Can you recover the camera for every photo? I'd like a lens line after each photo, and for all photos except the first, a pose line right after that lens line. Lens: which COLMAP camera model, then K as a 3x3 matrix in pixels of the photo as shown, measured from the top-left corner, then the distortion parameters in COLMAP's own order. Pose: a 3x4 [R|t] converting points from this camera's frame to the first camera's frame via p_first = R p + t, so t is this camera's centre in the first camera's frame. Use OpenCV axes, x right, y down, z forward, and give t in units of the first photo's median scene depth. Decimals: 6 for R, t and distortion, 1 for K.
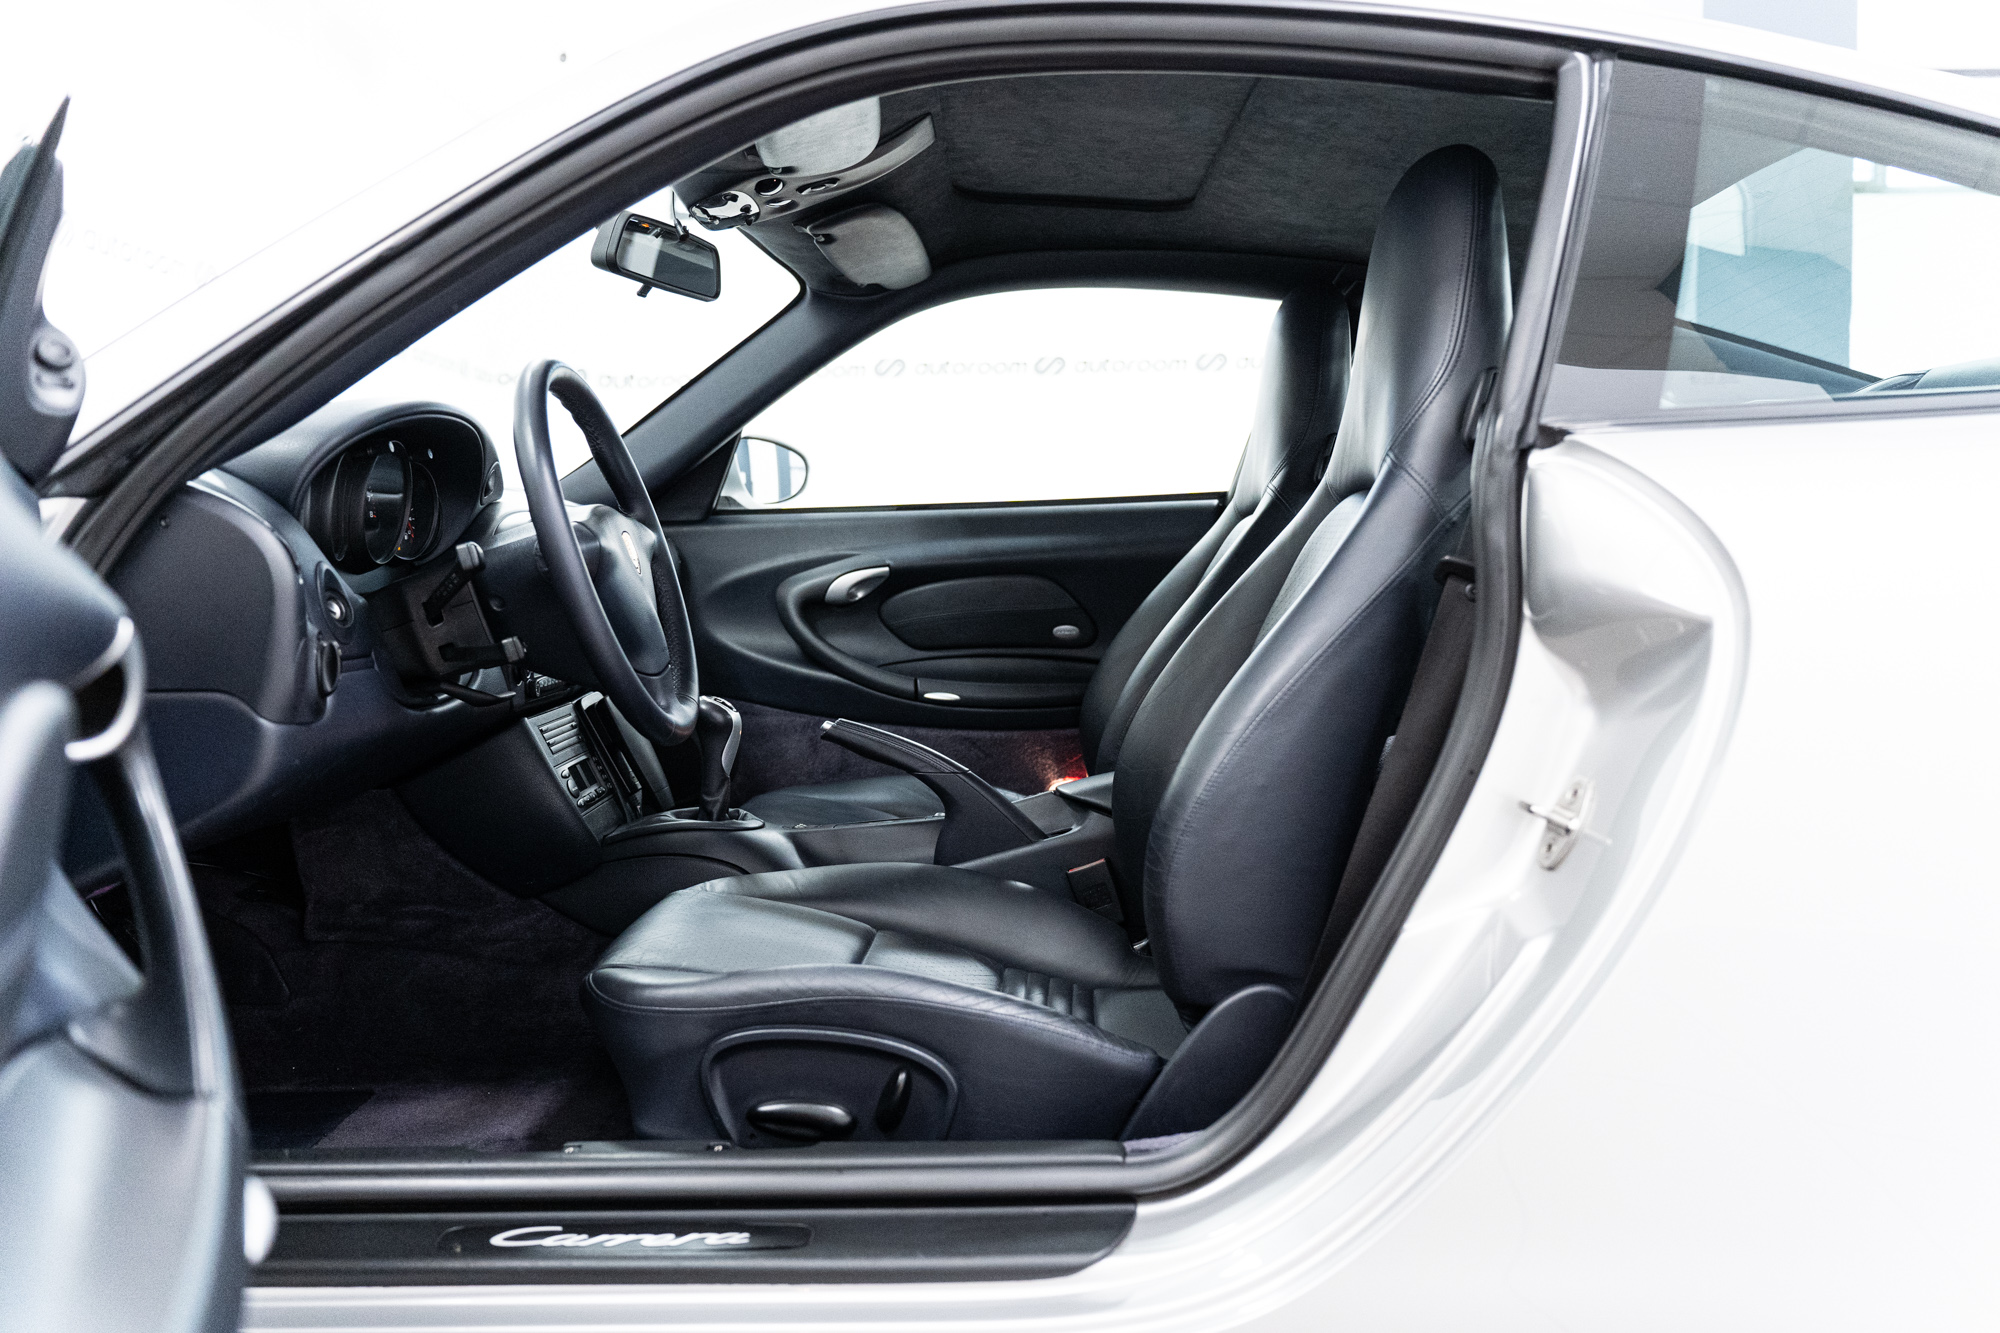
lens RADIAL K [[1621.8, 0, 998.8], [0, 1621.8, 665.1], [0, 0, 1]] dist [-0.007280, 0.005860]
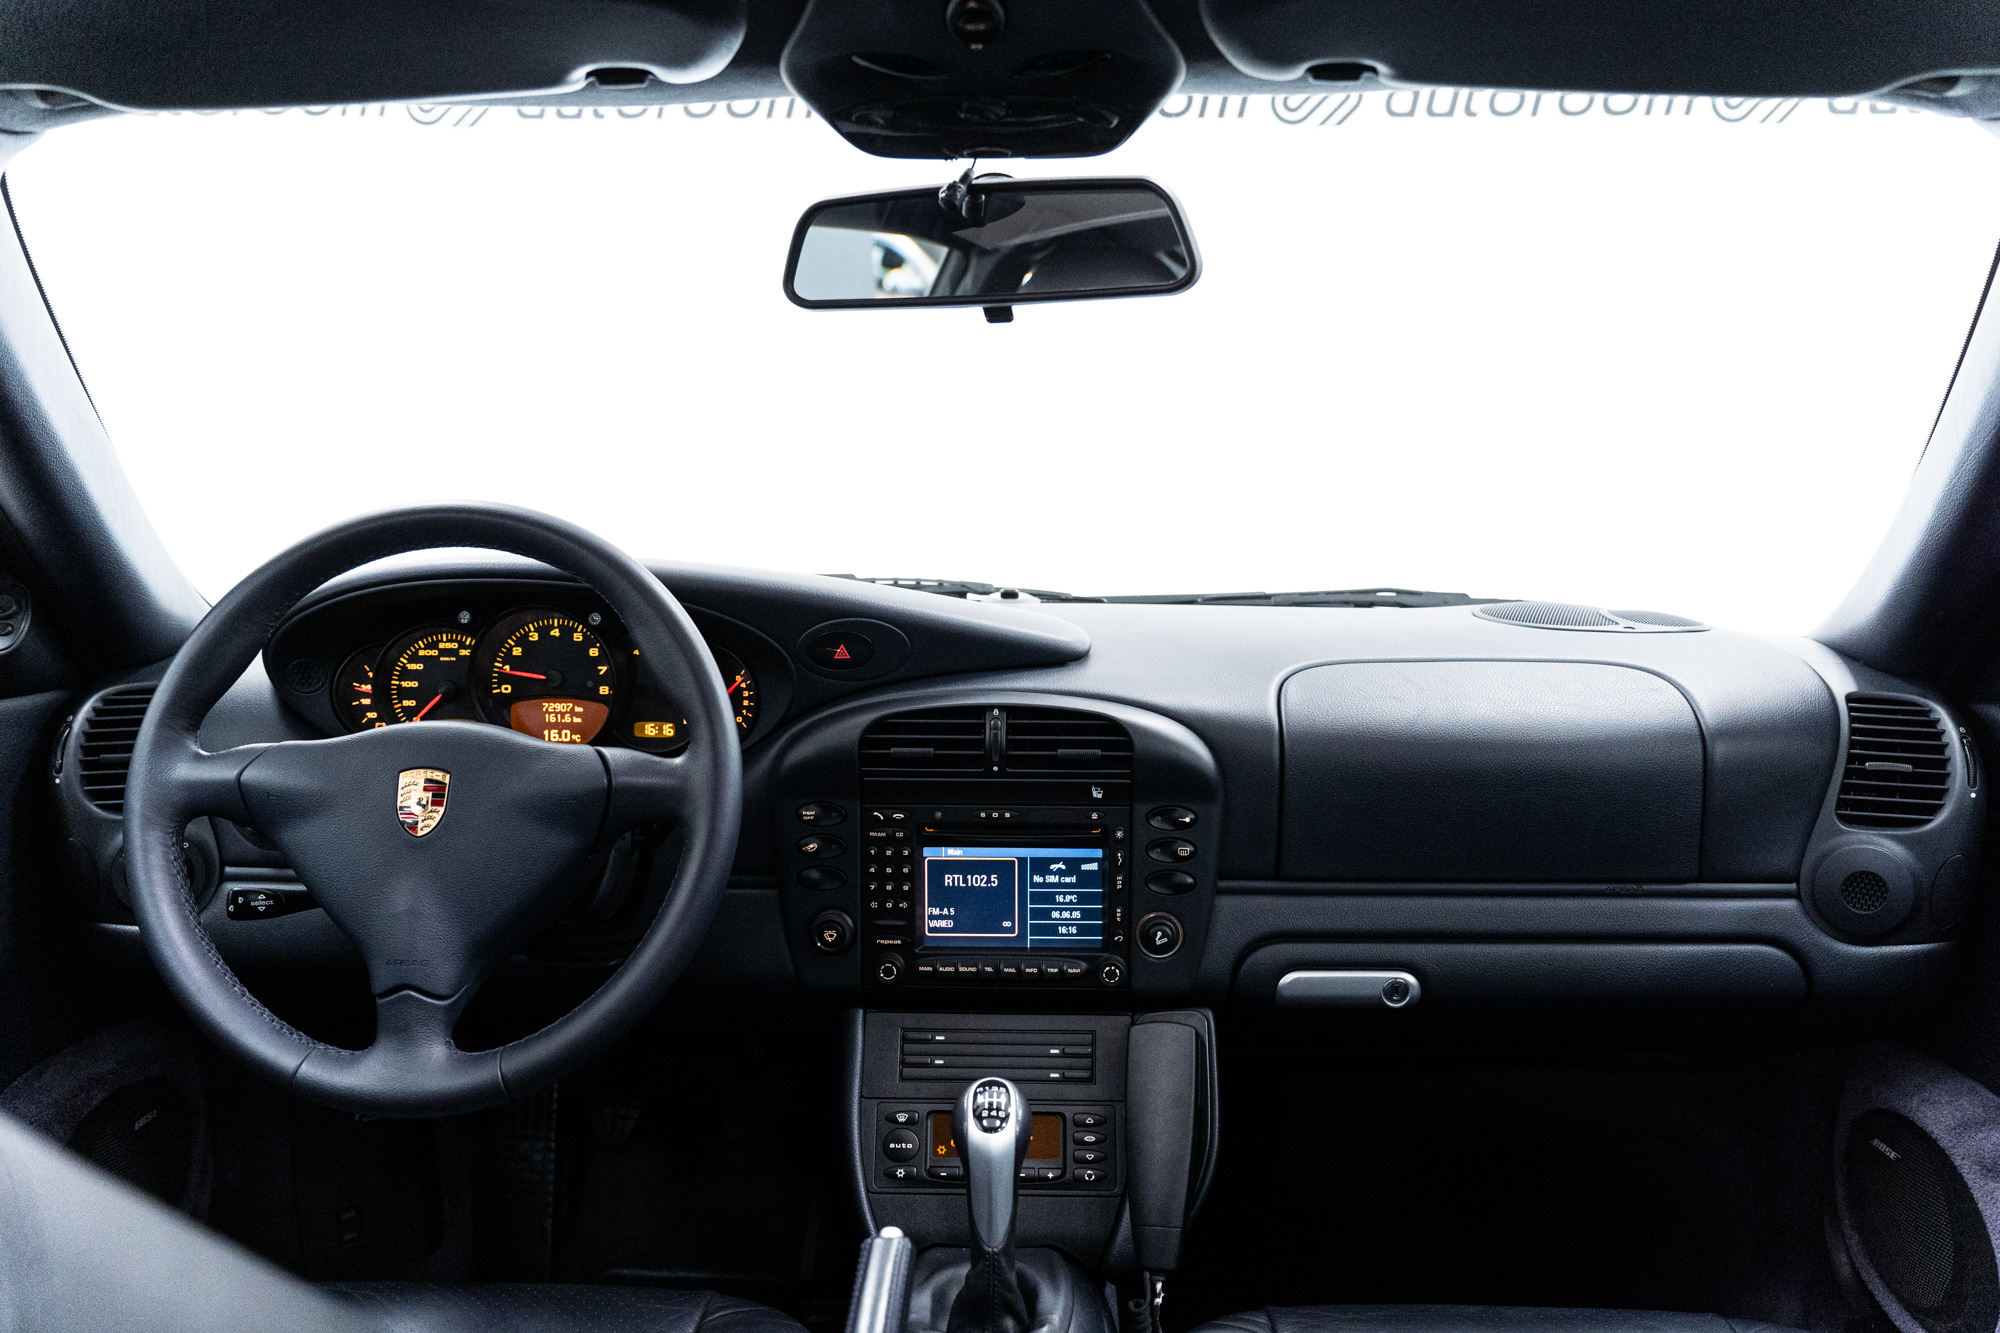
lens RADIAL K [[1621.8, 0, 993.9], [0, 1621.8, 654.3], [0, 0, 1]] dist [-0.007280, 0.005860]
pose [[-0.031220, 0.098316, -0.994665, 0.243499], [-0.072835, 0.992281, 0.100366, -0.127612], [0.996855, 0.075580, -0.023818, 0.754738]]
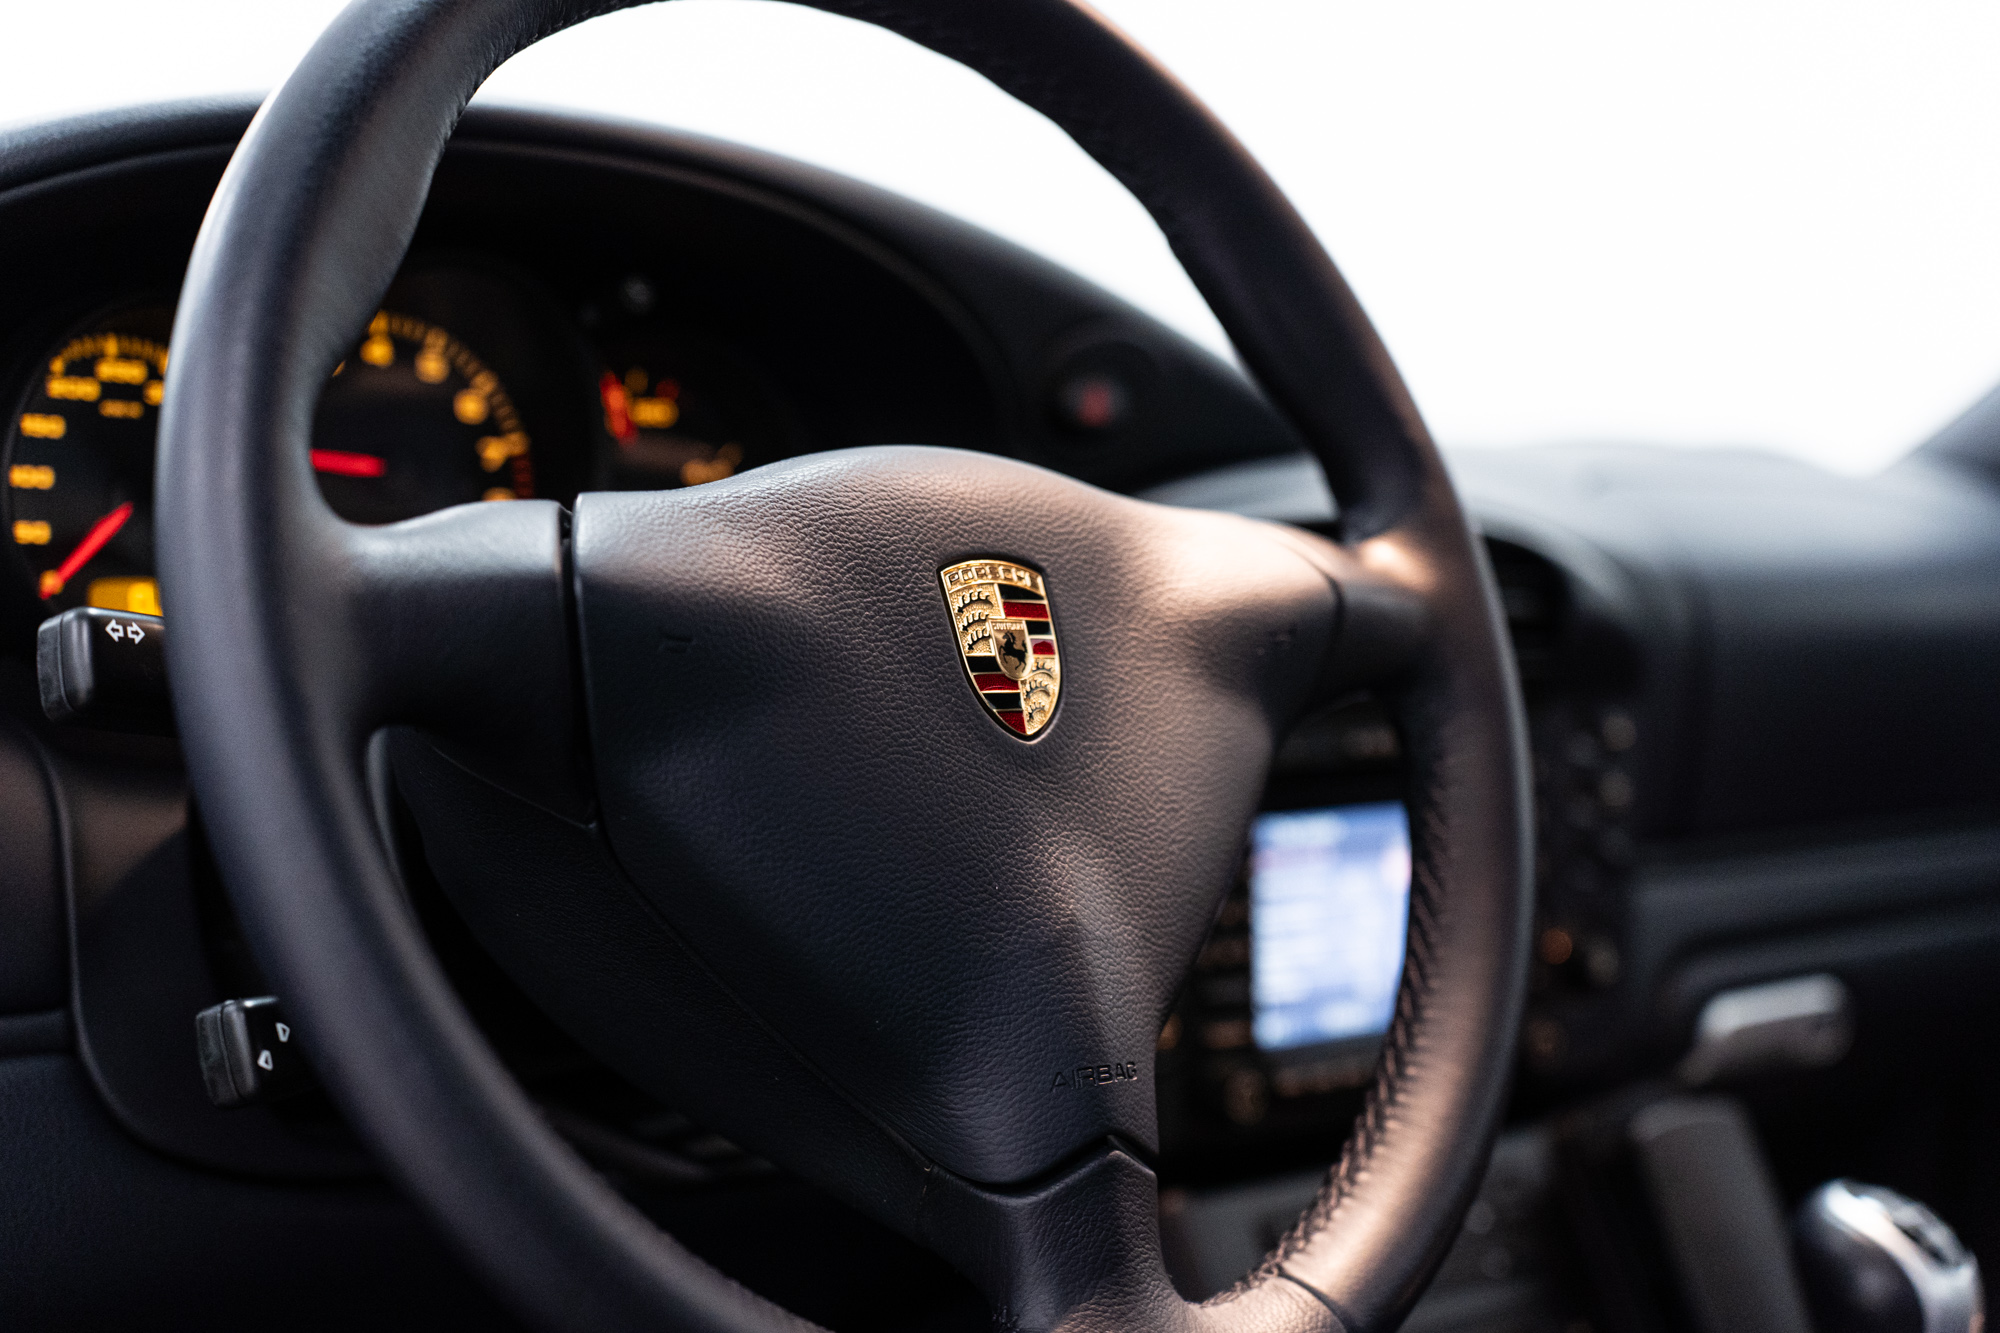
lens RADIAL K [[2951.7, 0, 1002.6], [0, 2951.7, 665.9], [0, 0, 1]] dist [-0.061409, 0.000000]
pose [[0.680345, 0.024544, -0.732481, 0.052890], [-0.055838, 0.998270, -0.018414, -0.036855], [0.730762, 0.053428, 0.680539, 0.434712]]
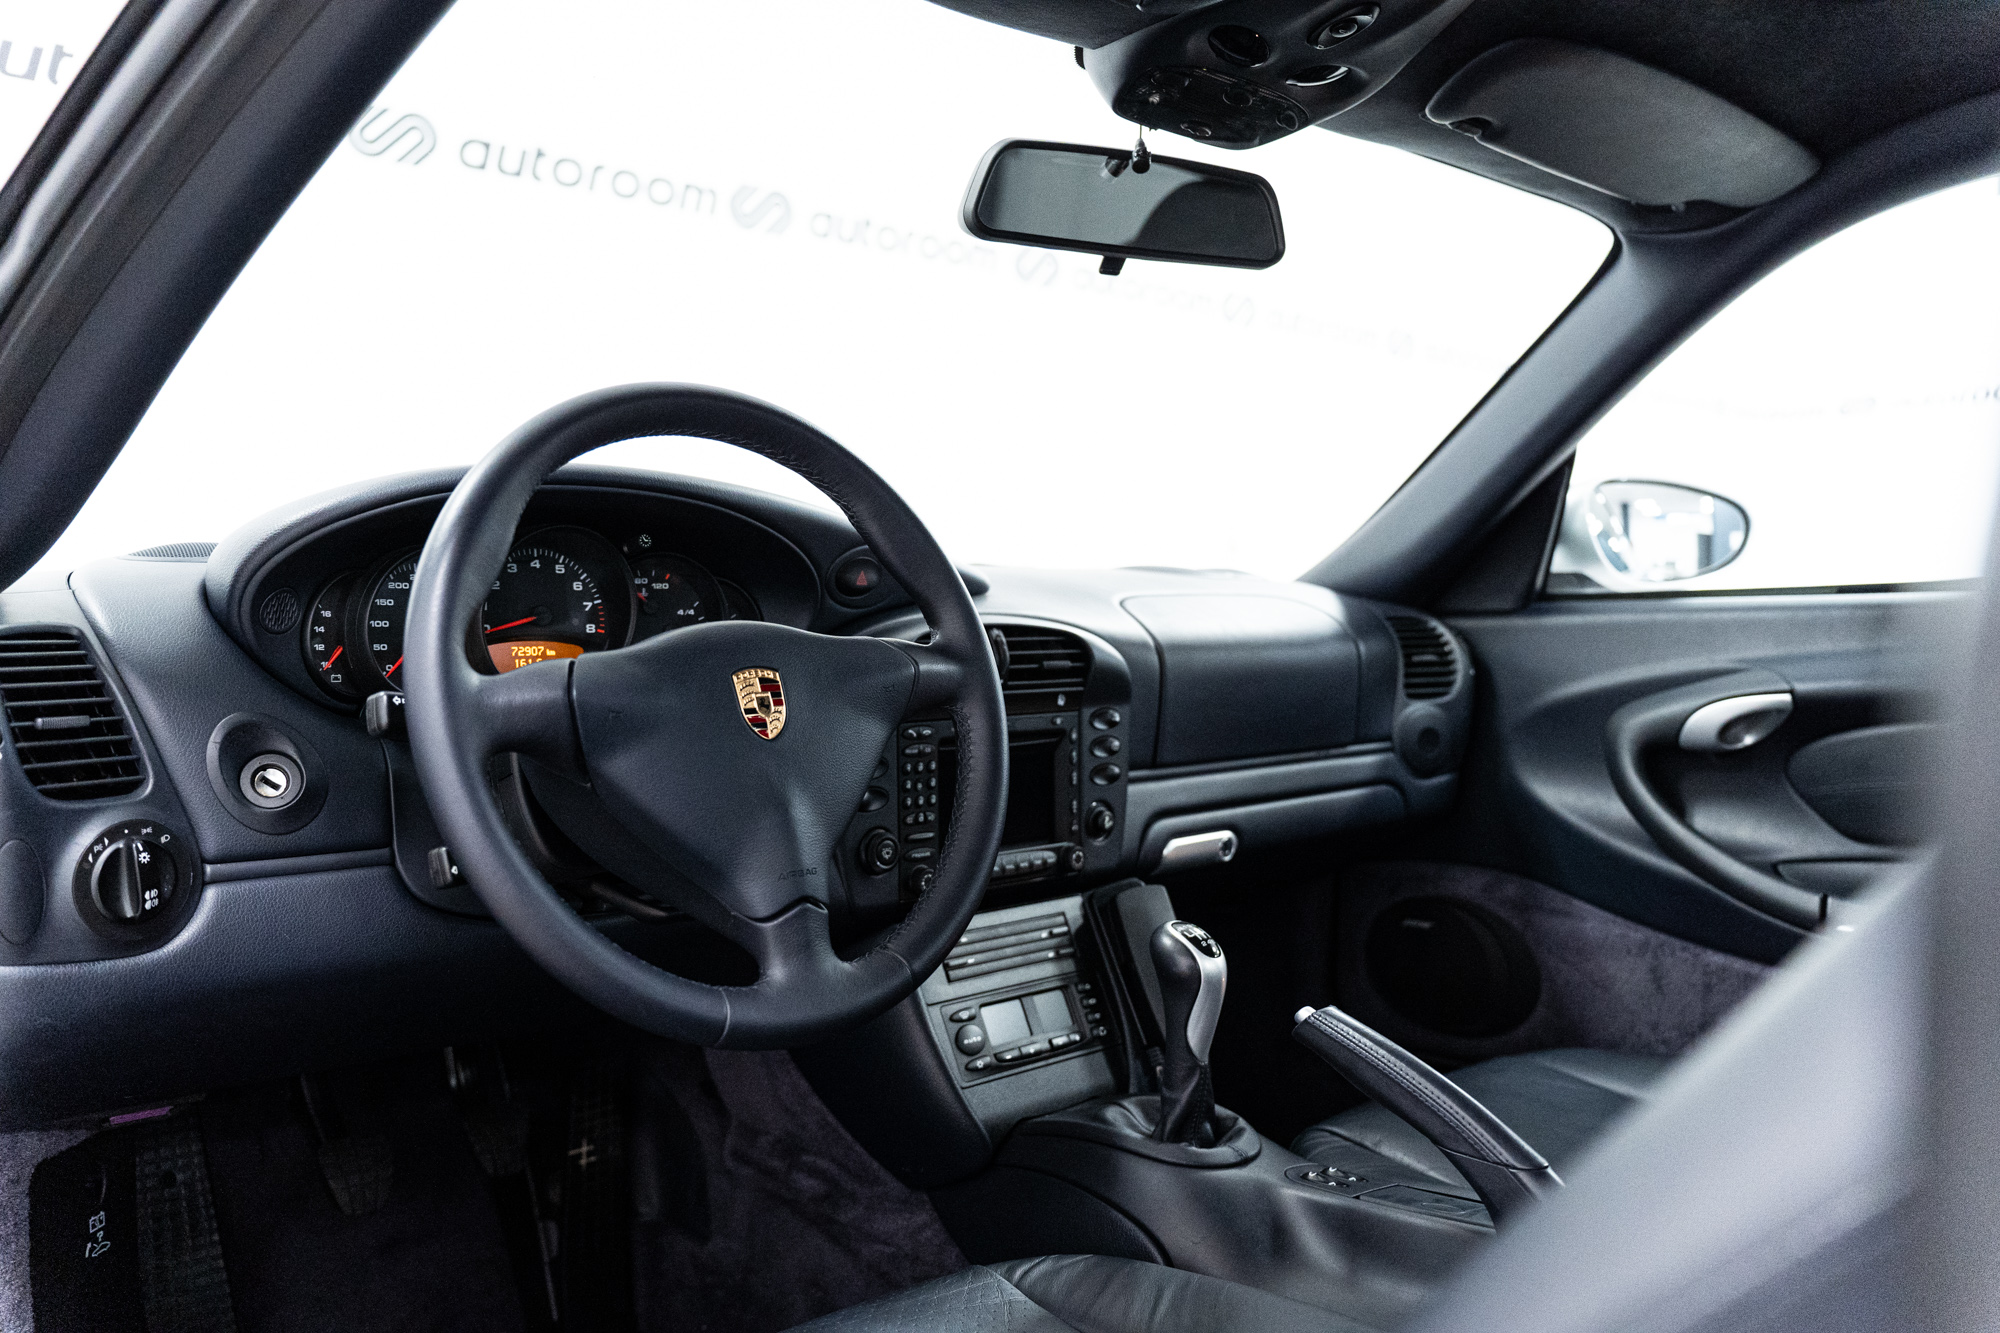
lens RADIAL K [[1621.8, 0, 1005.4], [0, 1621.8, 662.2], [0, 0, 1]] dist [-0.007280, 0.005860]
pose [[0.683024, 0.033126, -0.729645, 0.159950], [-0.055435, 0.998441, -0.006563, -0.052939], [0.728289, 0.044931, 0.683795, 0.405933]]
